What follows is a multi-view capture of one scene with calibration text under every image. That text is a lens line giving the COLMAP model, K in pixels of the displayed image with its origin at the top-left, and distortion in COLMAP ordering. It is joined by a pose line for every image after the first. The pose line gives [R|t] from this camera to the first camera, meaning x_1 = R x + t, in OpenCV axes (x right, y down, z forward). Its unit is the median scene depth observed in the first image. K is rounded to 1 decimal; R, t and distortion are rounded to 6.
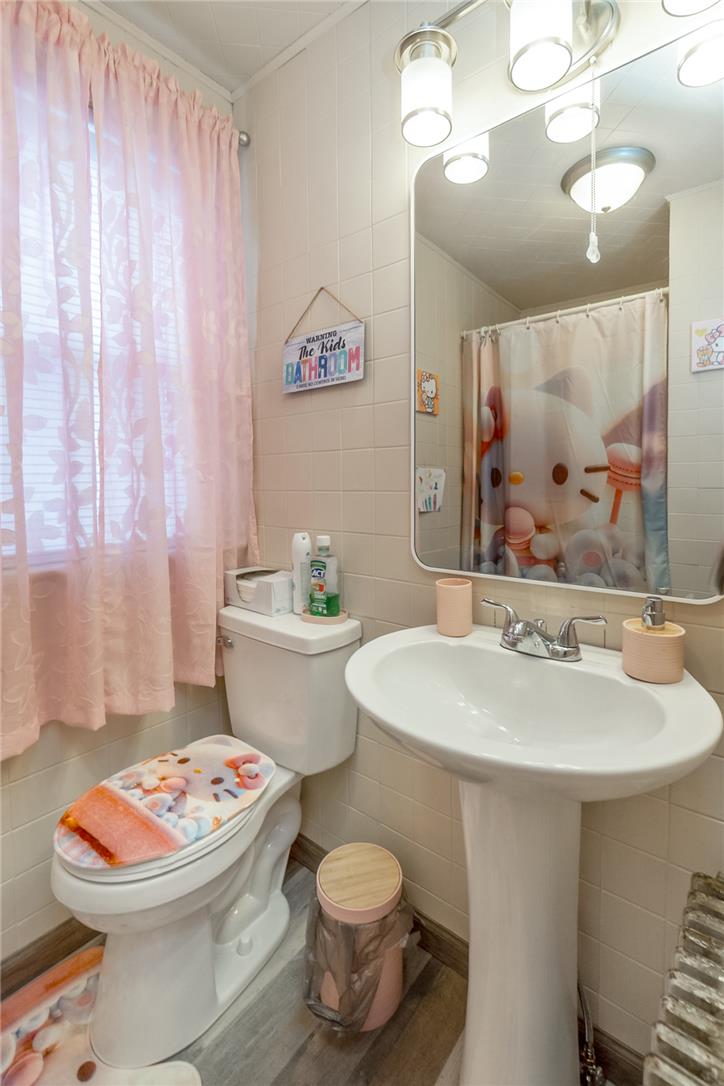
lens RADIAL K [[471.2, 0, 385.7], [0, 471.2, 487.0], [0, 0, 1]] dist [-0.015737, 0.003085]
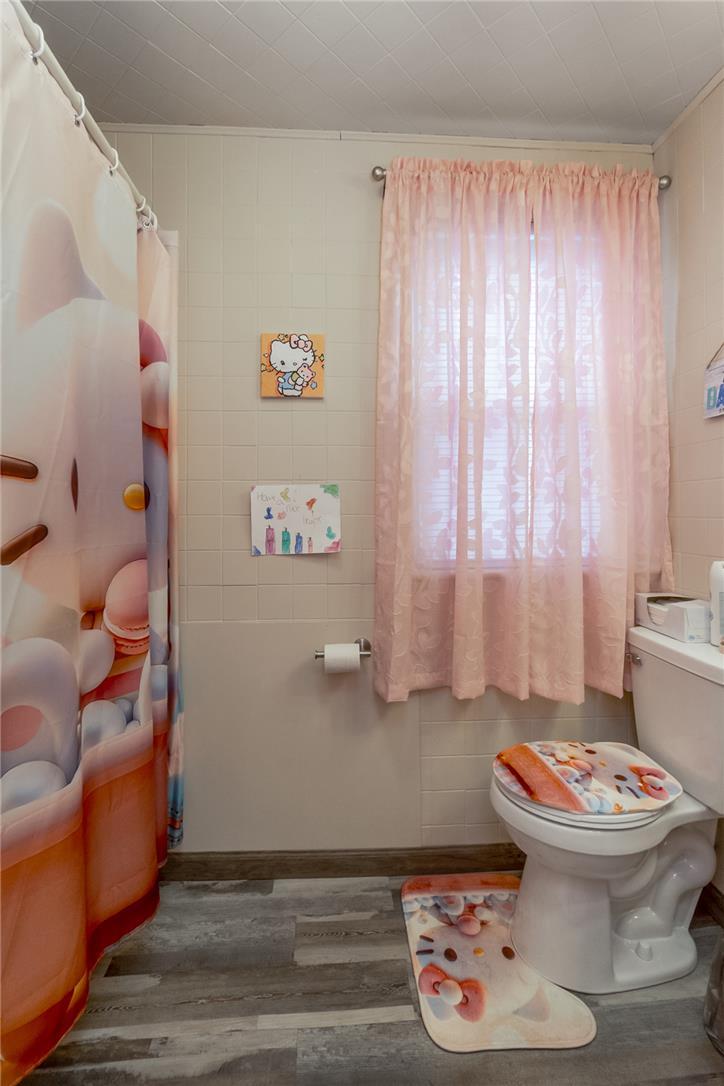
lens RADIAL K [[480.1, 0, 363.0], [0, 480.1, 522.7], [0, 0, 1]] dist [0.002519, 0.000754]
pose [[0.646309, 0.027218, -0.762590, 0.095698], [-0.018373, 0.999629, 0.020107, 0.012146], [0.762854, 0.001016, 0.646570, -0.198107]]
